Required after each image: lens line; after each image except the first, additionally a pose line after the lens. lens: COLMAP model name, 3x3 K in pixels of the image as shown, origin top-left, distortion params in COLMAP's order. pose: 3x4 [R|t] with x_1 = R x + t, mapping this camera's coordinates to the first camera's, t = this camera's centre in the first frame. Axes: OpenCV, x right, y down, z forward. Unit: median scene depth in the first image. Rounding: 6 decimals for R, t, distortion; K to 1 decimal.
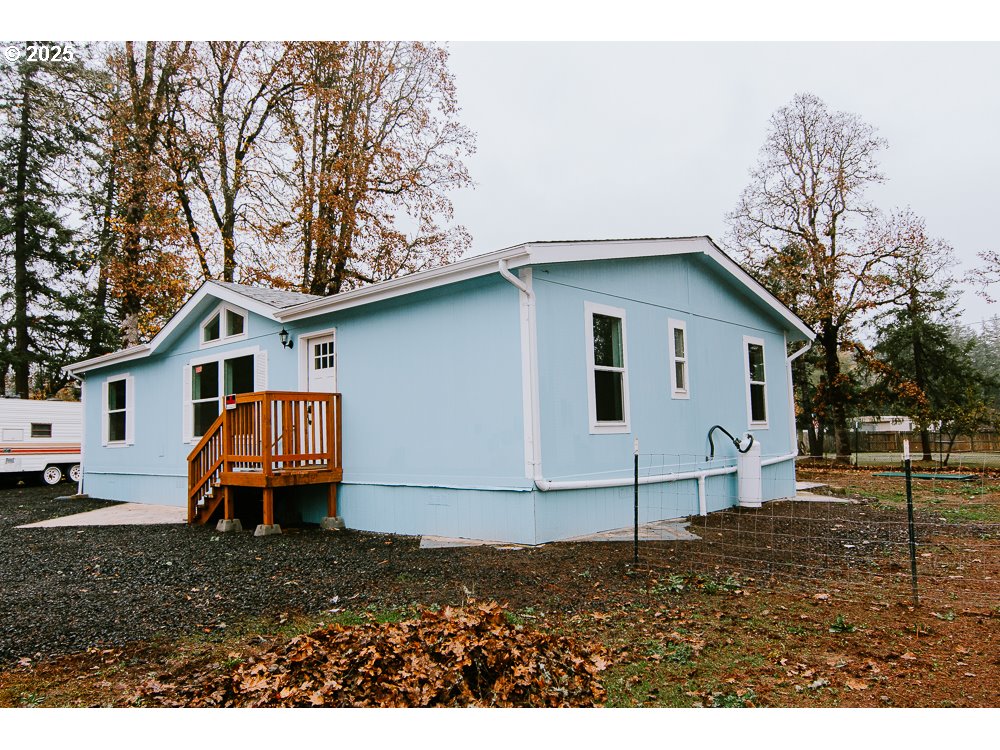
lens RADIAL K [[884.5, 0, 534.9], [0, 884.5, 361.7], [0, 0, 1]] dist [0.004045, -0.001494]
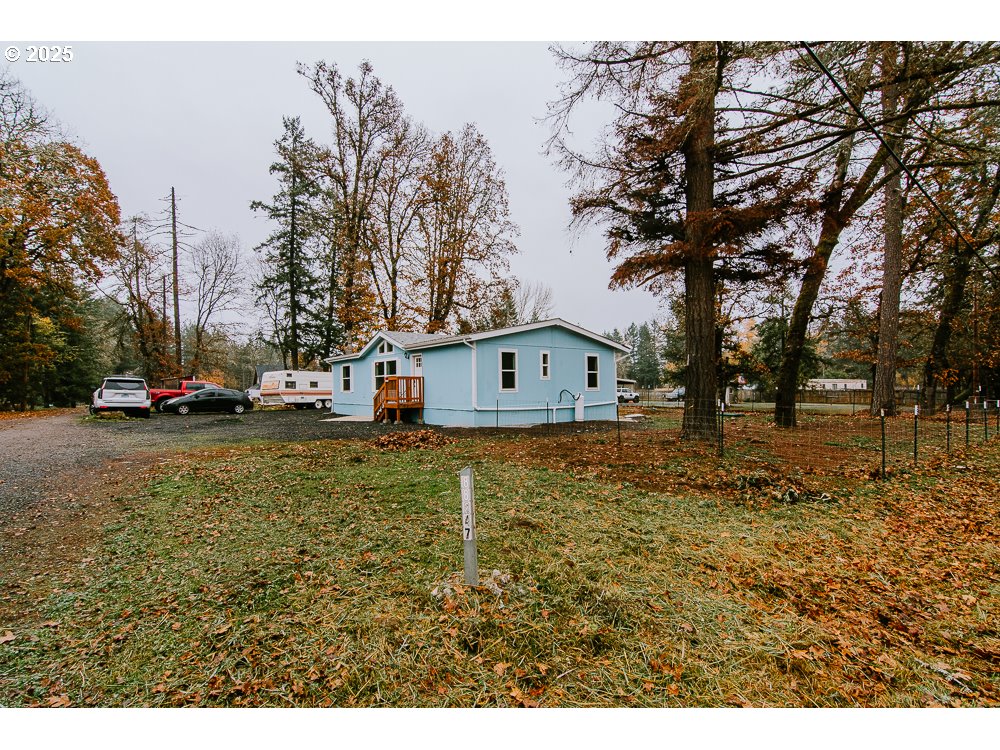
lens RADIAL K [[652.6, 0, 500.0], [0, 652.6, 375.0], [0, 0, 1]] dist [-0.000802, 0.002910]
pose [[0.982429, 0.012415, -0.186221, 0.154431], [0.000541, 0.997591, 0.069366, -0.043180], [0.186633, -0.068248, 0.980056, -0.378455]]
